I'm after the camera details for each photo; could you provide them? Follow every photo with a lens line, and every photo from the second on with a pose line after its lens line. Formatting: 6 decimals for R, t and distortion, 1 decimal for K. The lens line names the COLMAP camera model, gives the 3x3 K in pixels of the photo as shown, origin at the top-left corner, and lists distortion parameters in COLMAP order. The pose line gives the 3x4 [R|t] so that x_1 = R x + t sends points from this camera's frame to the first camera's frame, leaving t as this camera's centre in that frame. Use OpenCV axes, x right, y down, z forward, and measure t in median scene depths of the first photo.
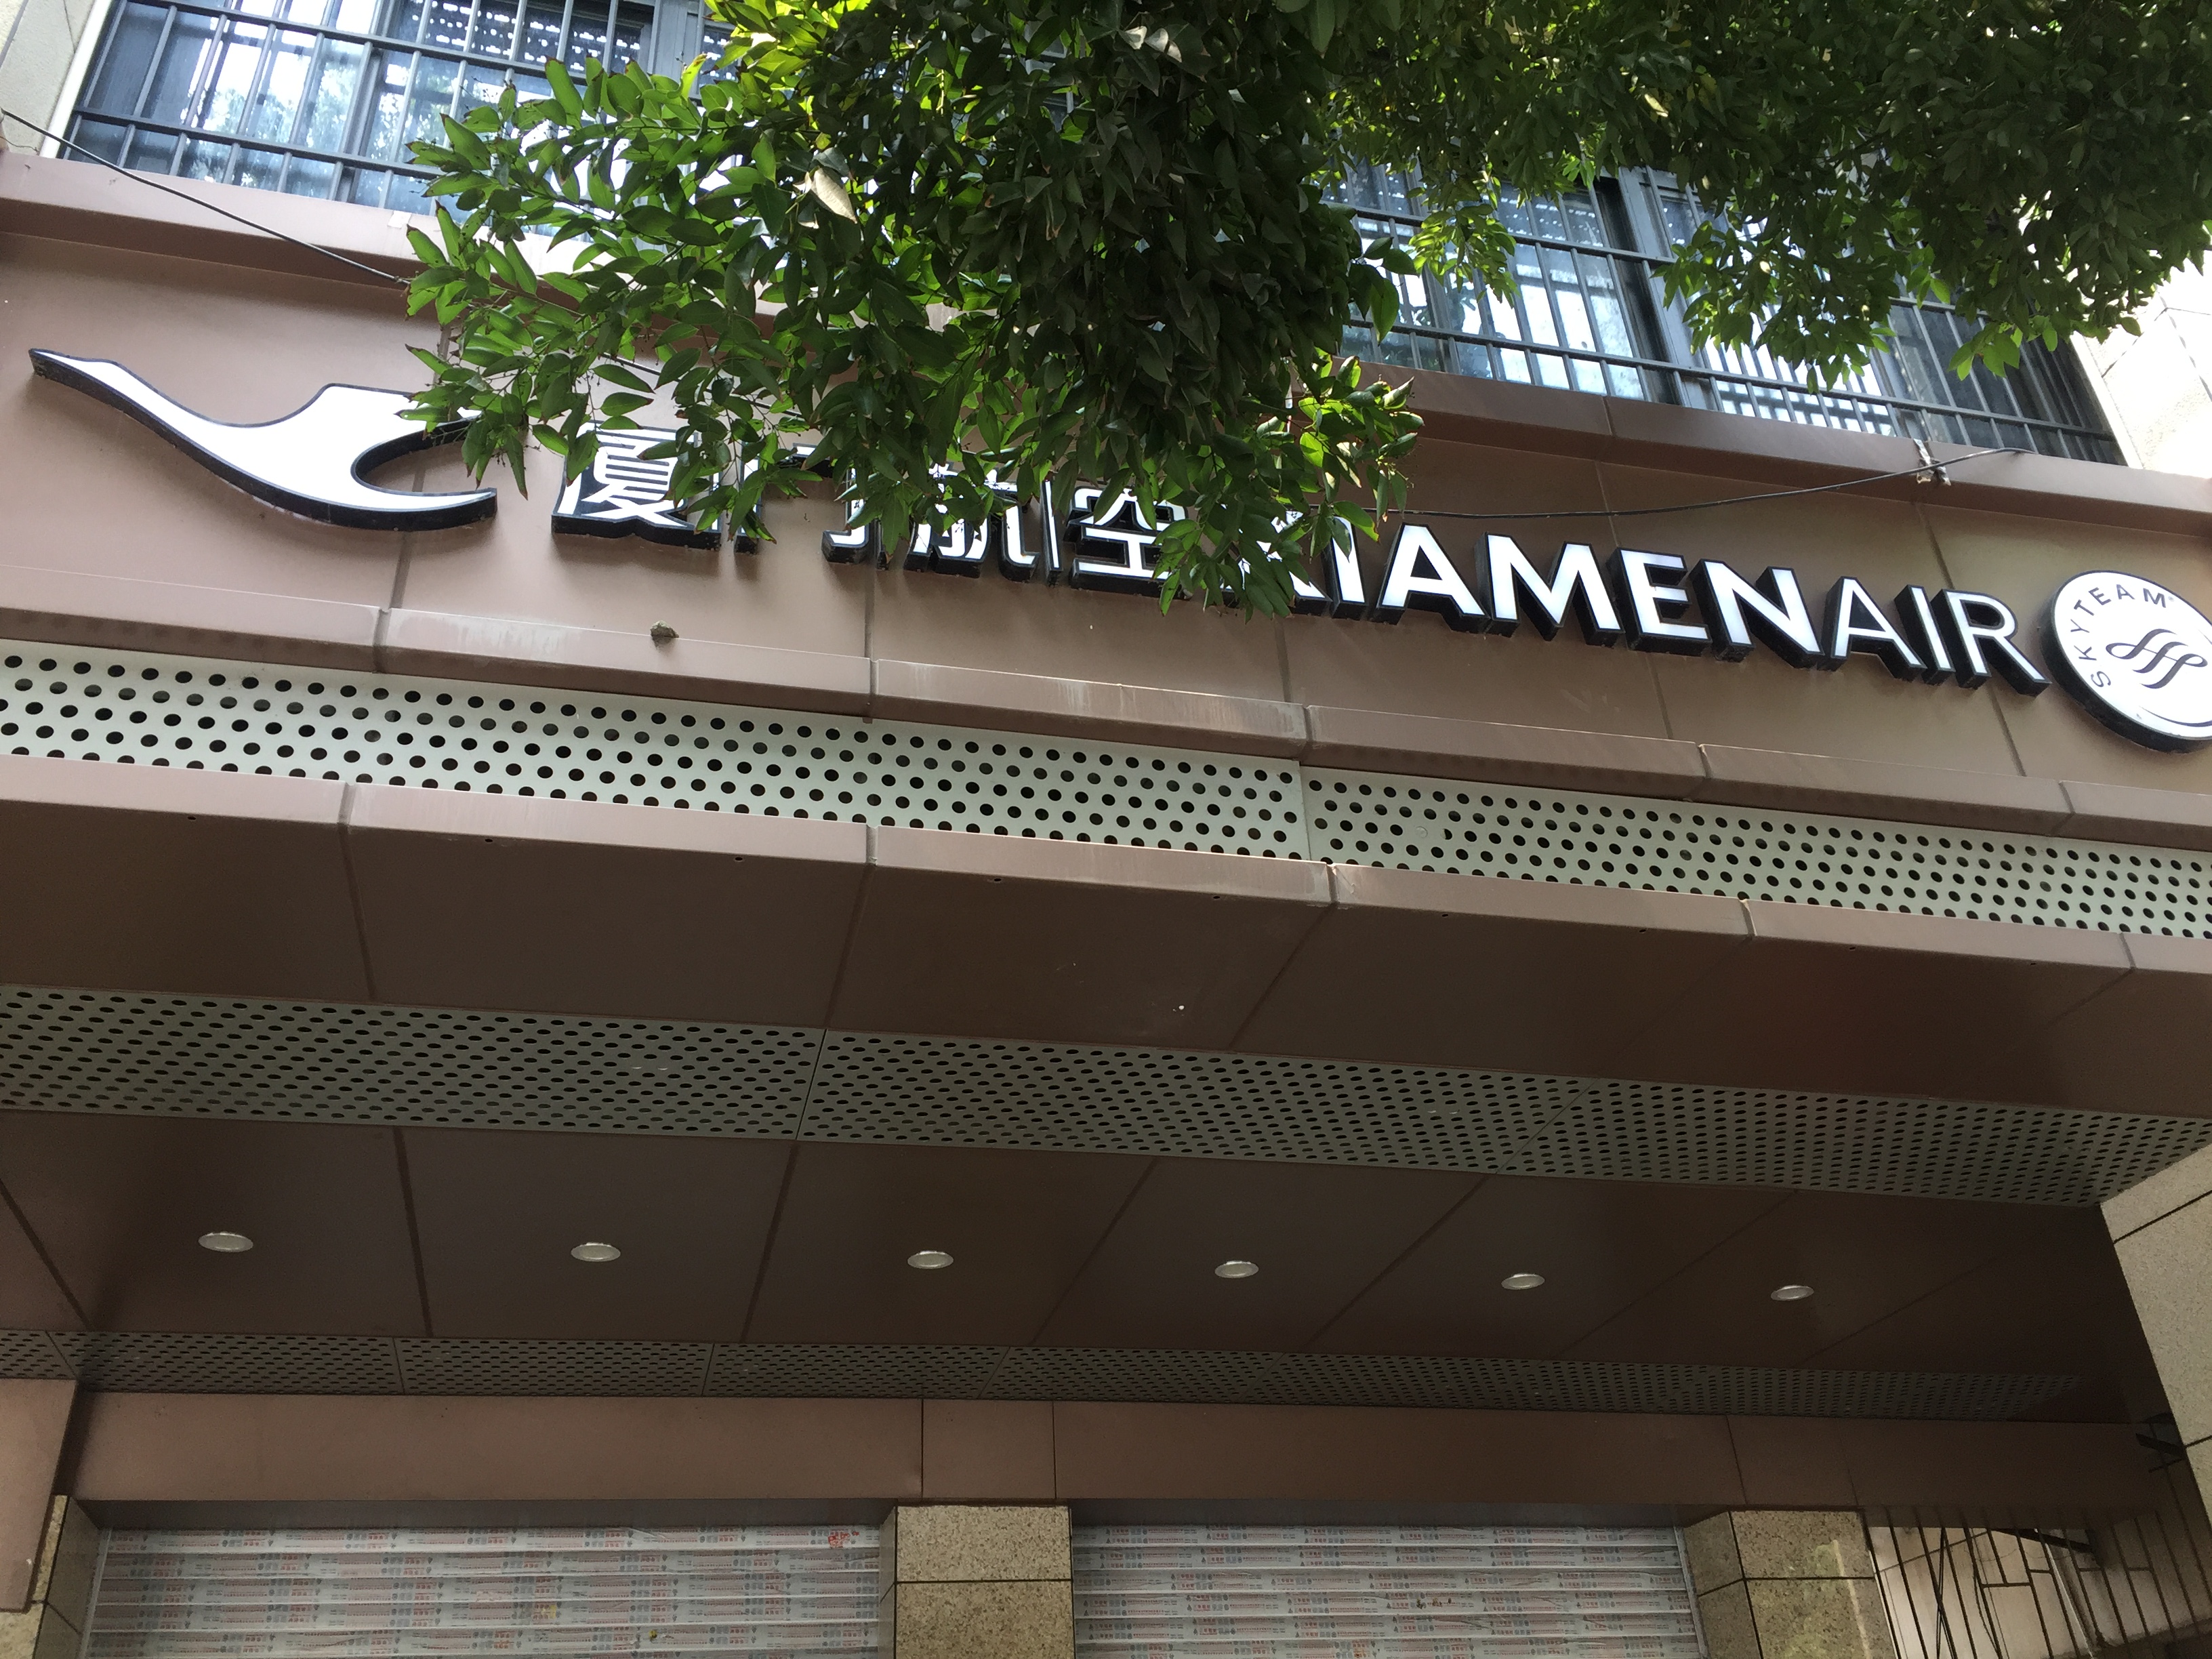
lens RADIAL K [[1870.2, 0, 1121.4], [0, 1870.2, 824.0], [0, 0, 1]] dist [0.080679, -0.102981]
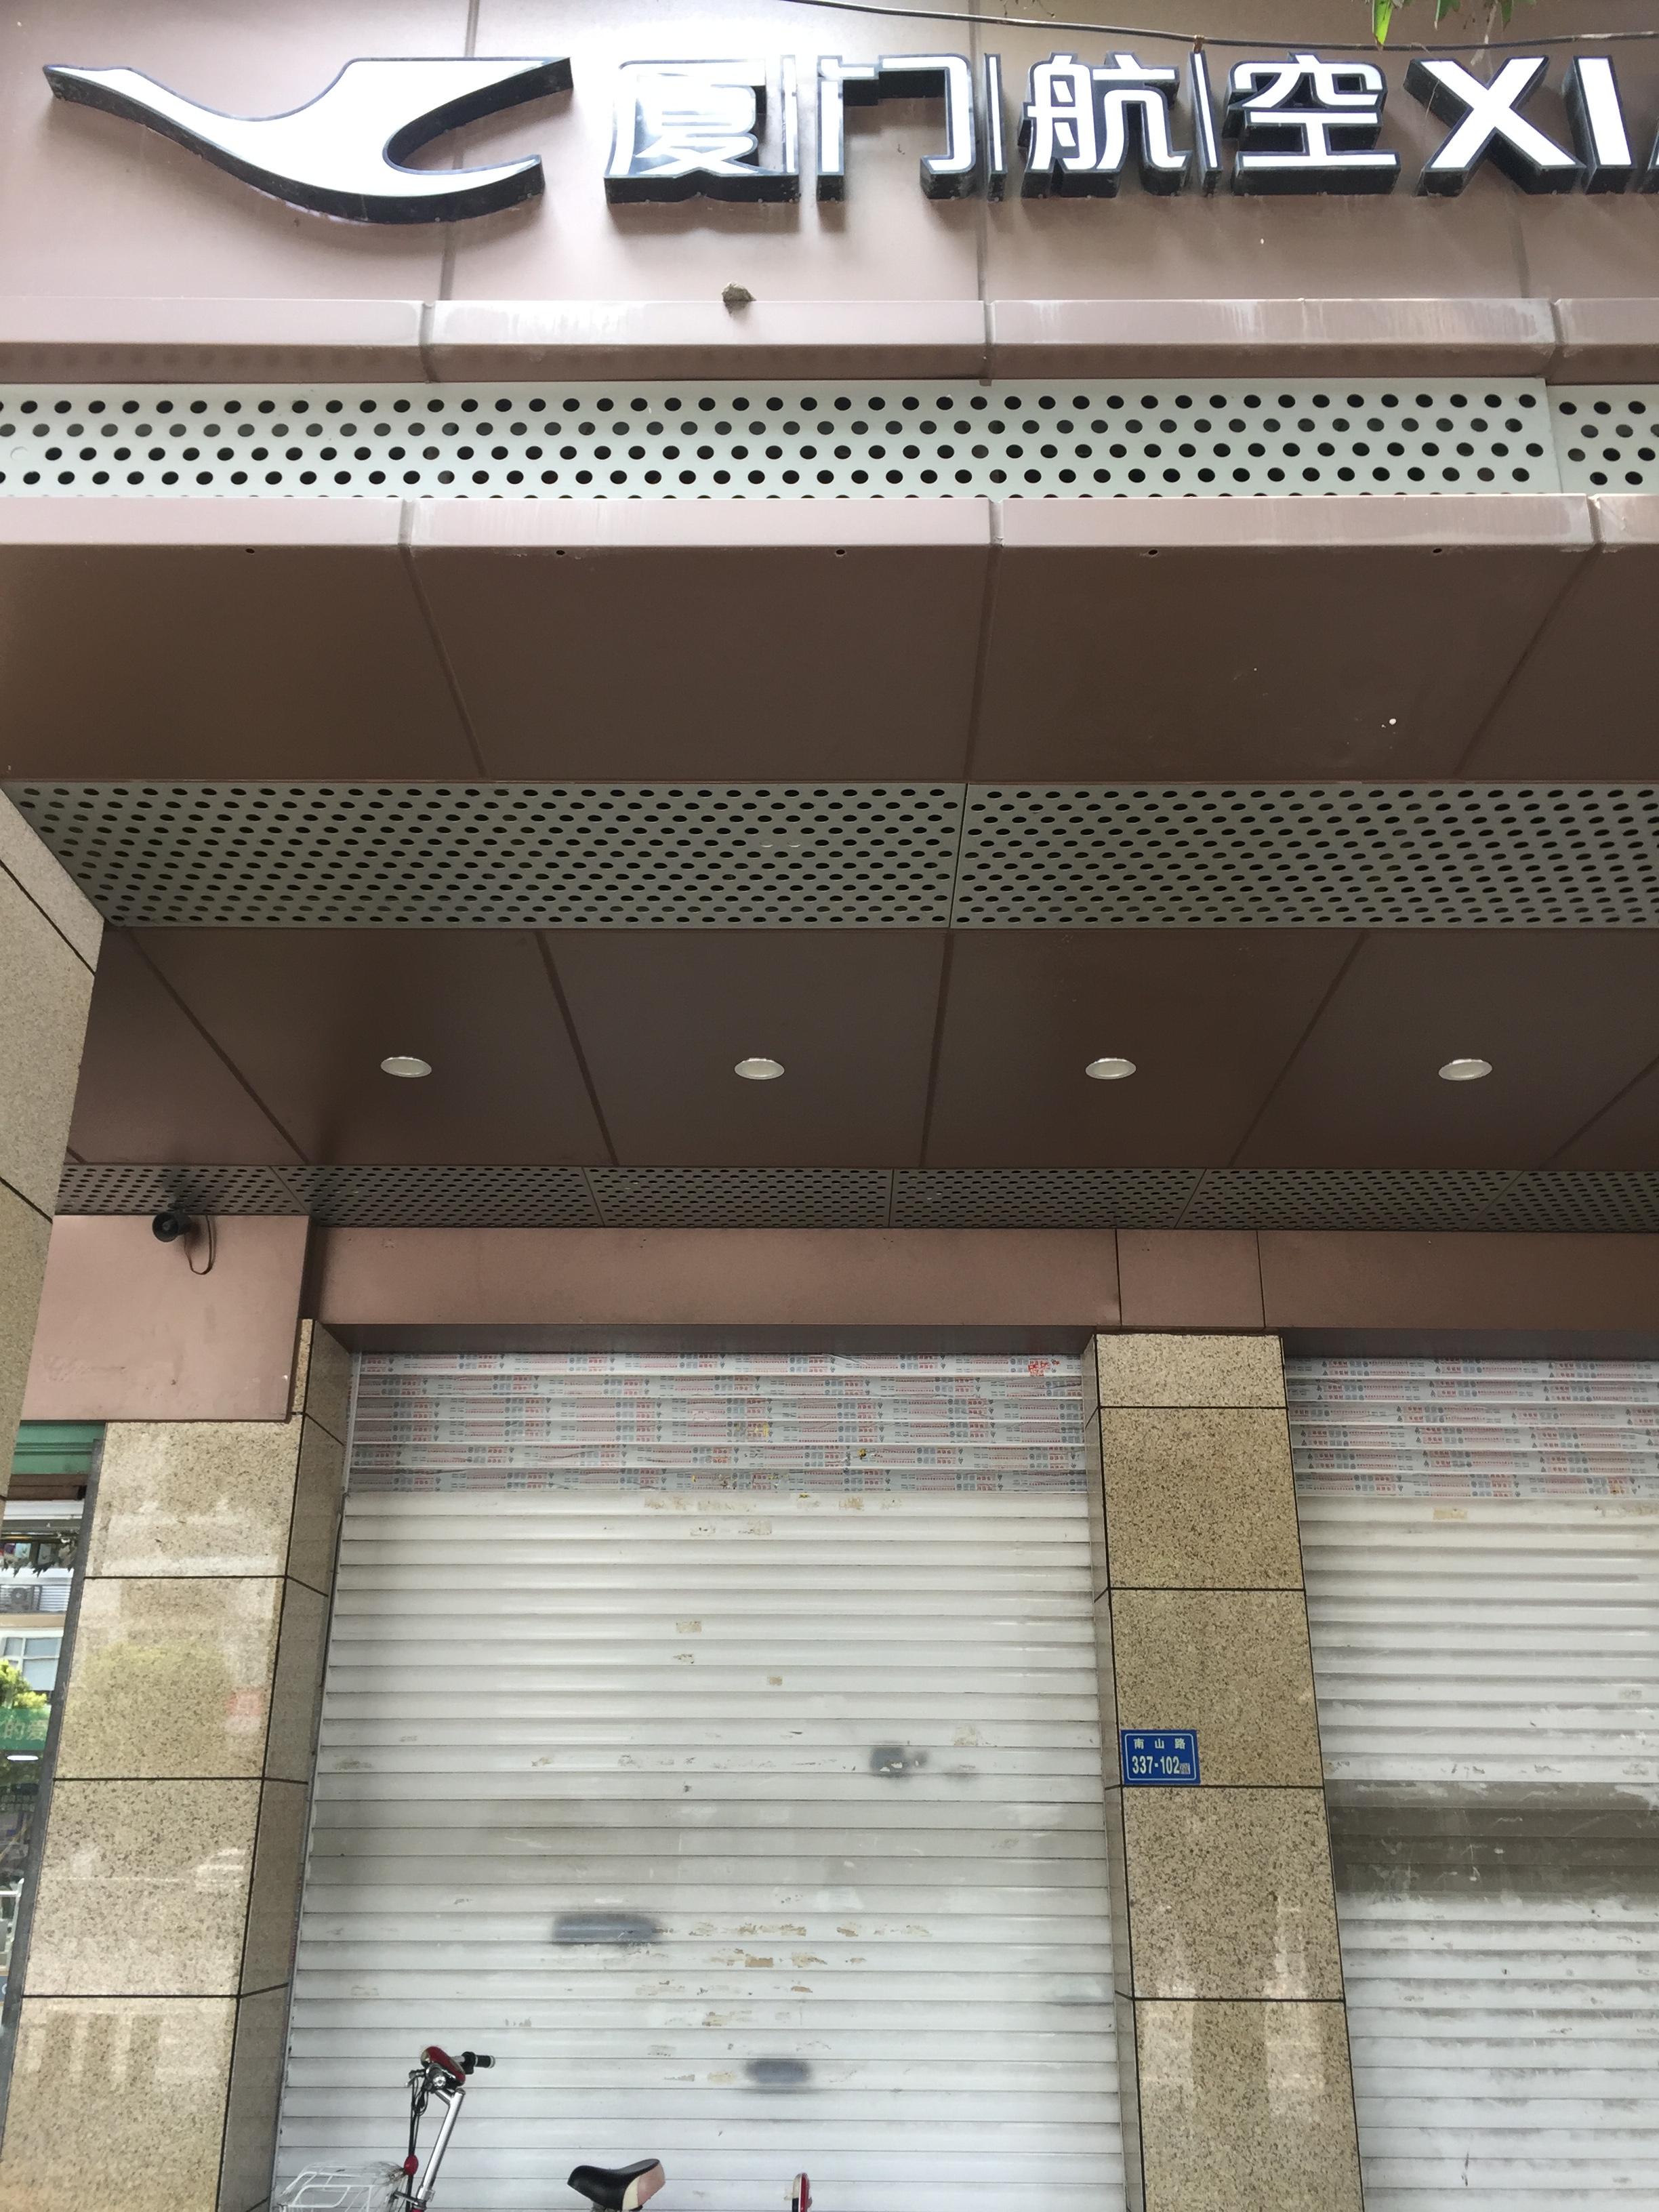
lens RADIAL K [[1870.2, 0, 840.3], [0, 1870.2, 1098.3], [0, 0, 1]] dist [0.080679, -0.102981]
pose [[0.967368, -0.036977, -0.250663, -0.000926], [0.084388, 0.979831, 0.181134, 0.084788], [0.238910, -0.196376, 0.950978, 0.118387]]
